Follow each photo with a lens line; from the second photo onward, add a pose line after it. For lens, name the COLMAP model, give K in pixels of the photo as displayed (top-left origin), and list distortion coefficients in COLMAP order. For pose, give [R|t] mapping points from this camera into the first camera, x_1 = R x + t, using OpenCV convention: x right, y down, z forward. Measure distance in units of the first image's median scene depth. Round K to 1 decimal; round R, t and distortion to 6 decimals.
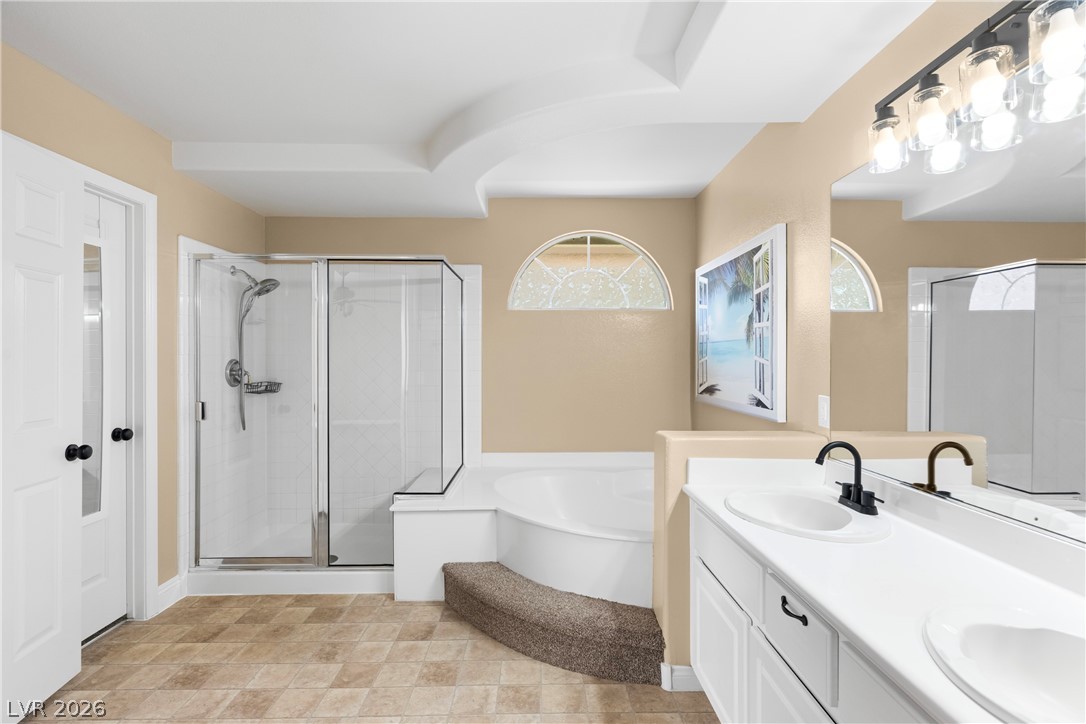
lens RADIAL K [[513.5, 0, 543.6], [0, 513.5, 359.0], [0, 0, 1]] dist [0.001612, 0.000880]
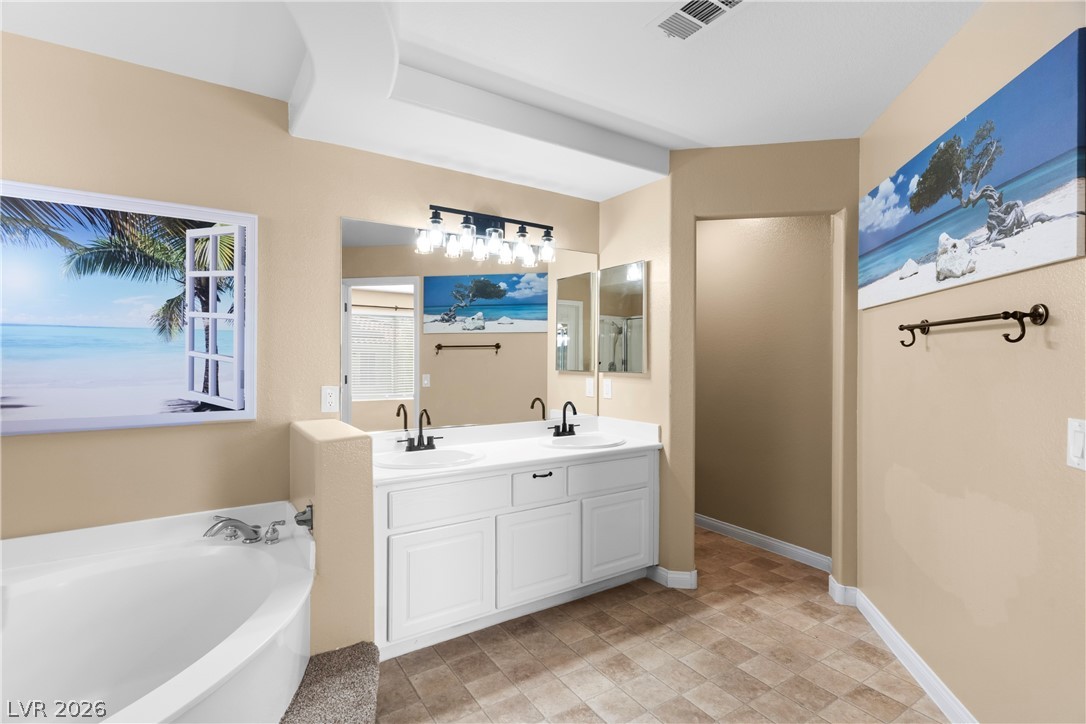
lens RADIAL K [[513.5, 0, 543.6], [0, 513.5, 359.0], [0, 0, 1]] dist [0.001612, 0.000880]
pose [[-0.541705, -0.008044, 0.840530, -1.093300], [-0.003499, 0.999967, 0.007315, -0.001257], [-0.840561, 0.001022, -0.541716, 1.942313]]
